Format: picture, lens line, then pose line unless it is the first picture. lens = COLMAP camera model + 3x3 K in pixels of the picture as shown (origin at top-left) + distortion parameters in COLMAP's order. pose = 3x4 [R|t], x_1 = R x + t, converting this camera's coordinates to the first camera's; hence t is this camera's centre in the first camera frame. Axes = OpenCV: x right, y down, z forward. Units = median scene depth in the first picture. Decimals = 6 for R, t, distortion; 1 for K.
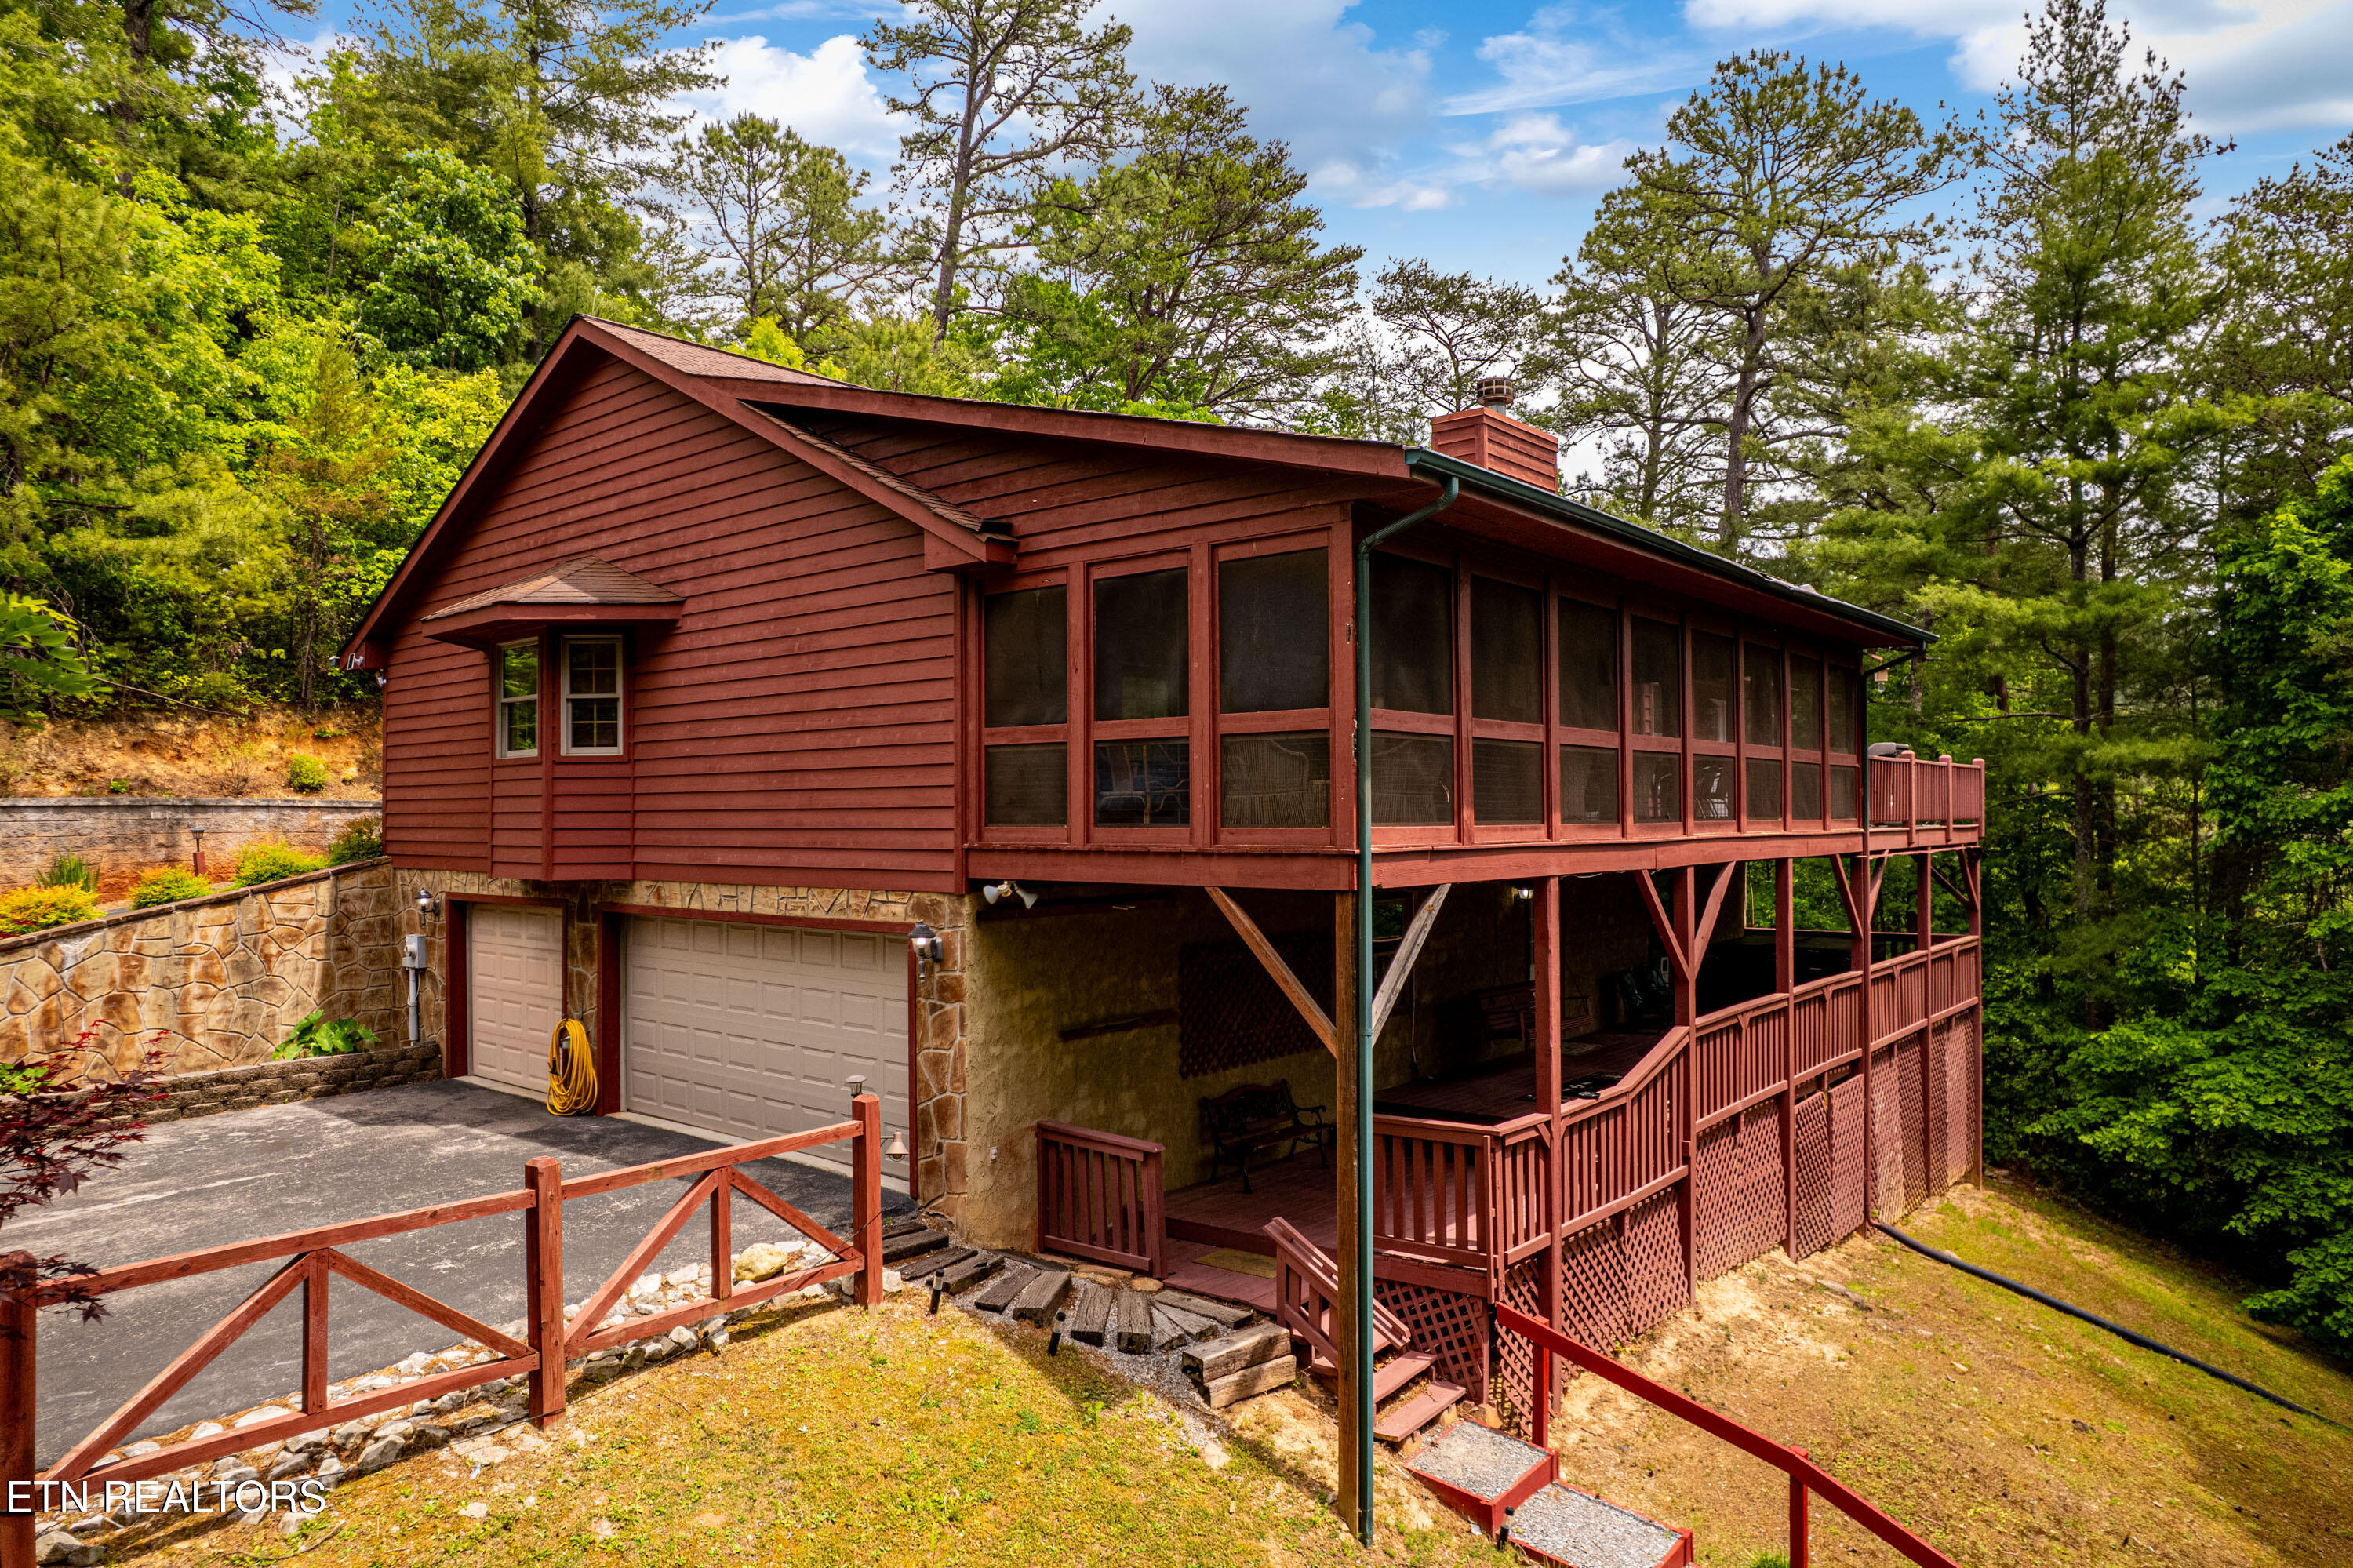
lens RADIAL K [[1509.0, 0, 1176.5], [0, 1509.0, 784.0], [0, 0, 1]] dist [-0.078522, 0.064209]
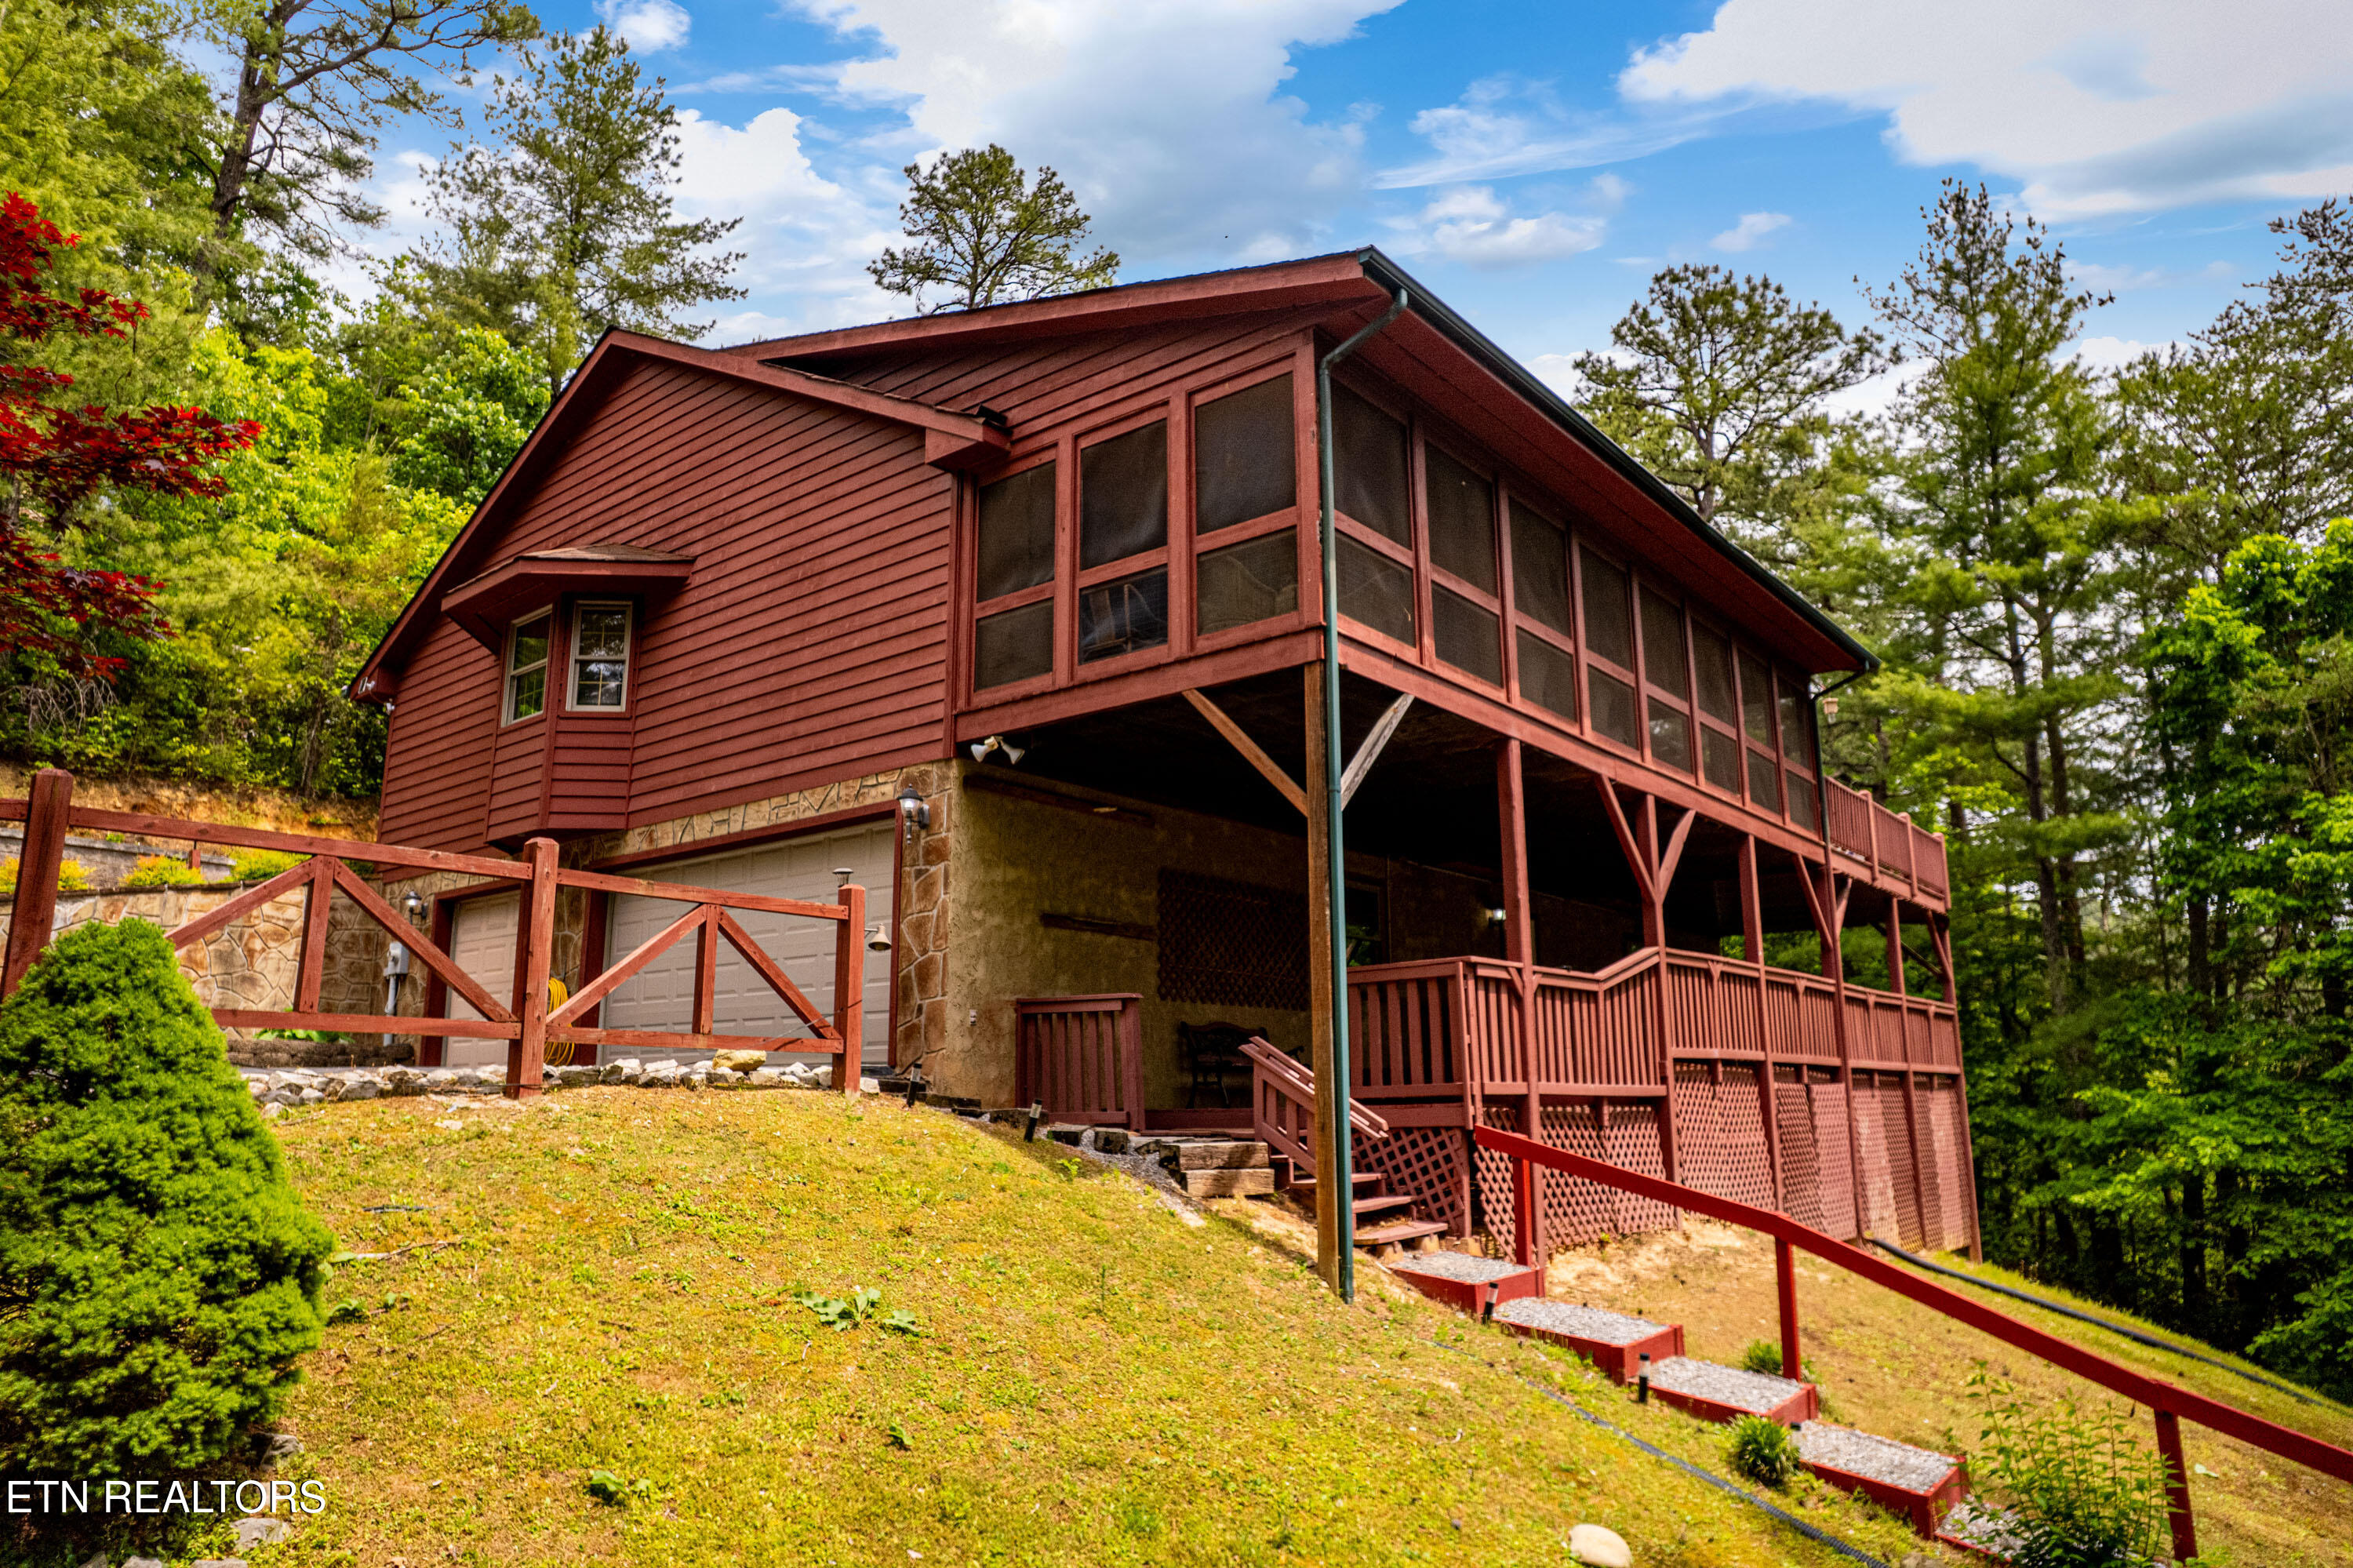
lens RADIAL K [[1510.0, 0, 1178.3], [0, 1510.0, 774.7], [0, 0, 1]] dist [-0.076404, 0.058551]
pose [[0.999918, 0.003897, 0.012167, 0.003087], [-0.001460, 0.980971, -0.194150, 0.286073], [-0.012692, 0.194117, 0.980896, -0.024247]]
